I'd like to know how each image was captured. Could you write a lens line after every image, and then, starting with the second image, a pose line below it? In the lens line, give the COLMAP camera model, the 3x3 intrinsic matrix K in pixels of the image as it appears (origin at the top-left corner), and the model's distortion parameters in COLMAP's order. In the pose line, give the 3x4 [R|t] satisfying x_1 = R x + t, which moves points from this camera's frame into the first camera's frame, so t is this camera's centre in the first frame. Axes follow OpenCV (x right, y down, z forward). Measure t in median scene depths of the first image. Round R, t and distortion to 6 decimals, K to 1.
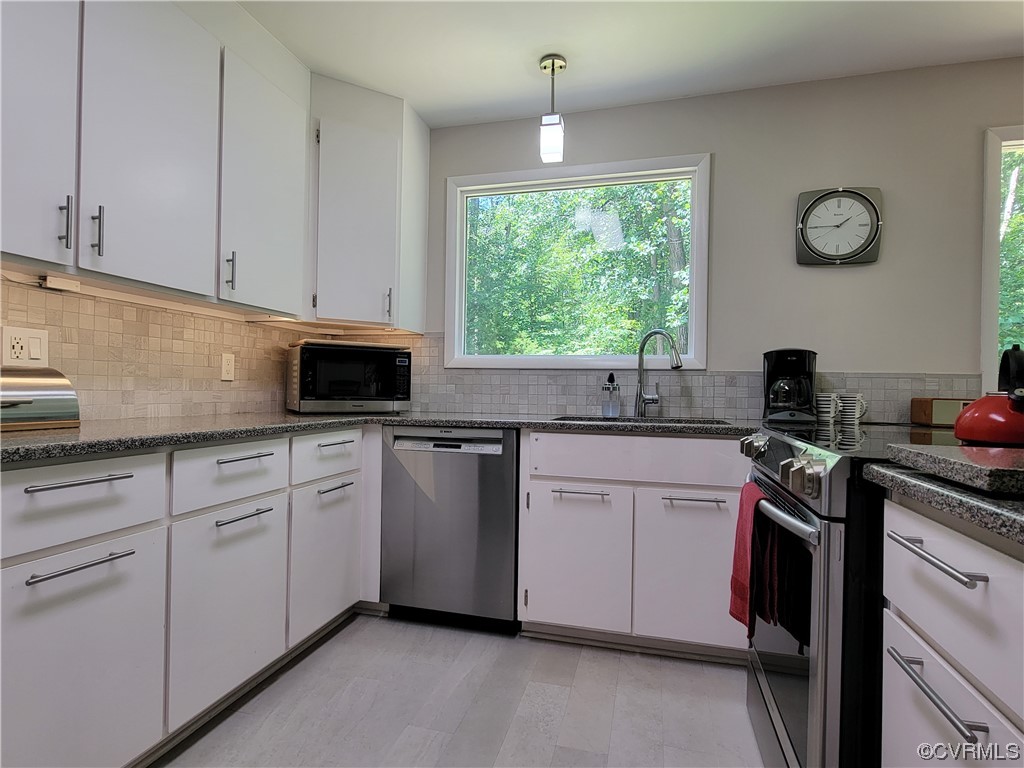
lens RADIAL K [[532.1, 0, 510.7], [0, 532.1, 391.5], [0, 0, 1]] dist [0.001419, -0.001864]
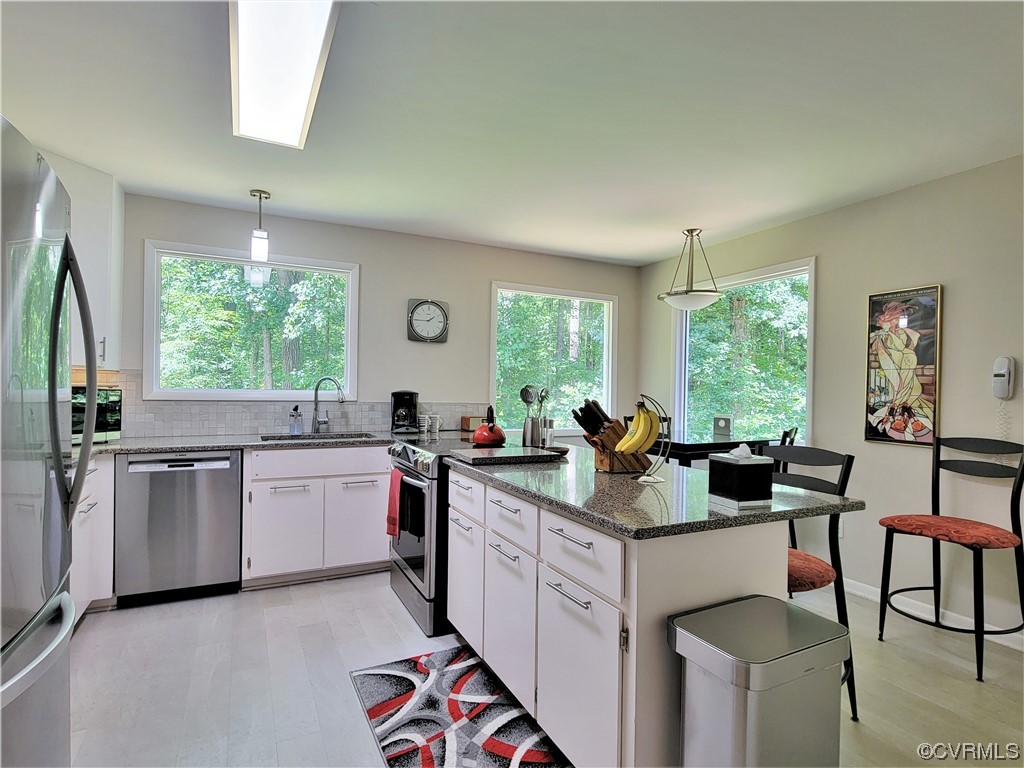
lens RADIAL K [[532.1, 0, 510.7], [0, 532.1, 391.5], [0, 0, 1]] dist [0.001419, -0.001864]
pose [[0.749133, -0.008369, 0.662366, -0.390312], [-0.001764, 0.999891, 0.014629, -0.107308], [-0.662417, -0.012127, 0.749037, -0.563177]]
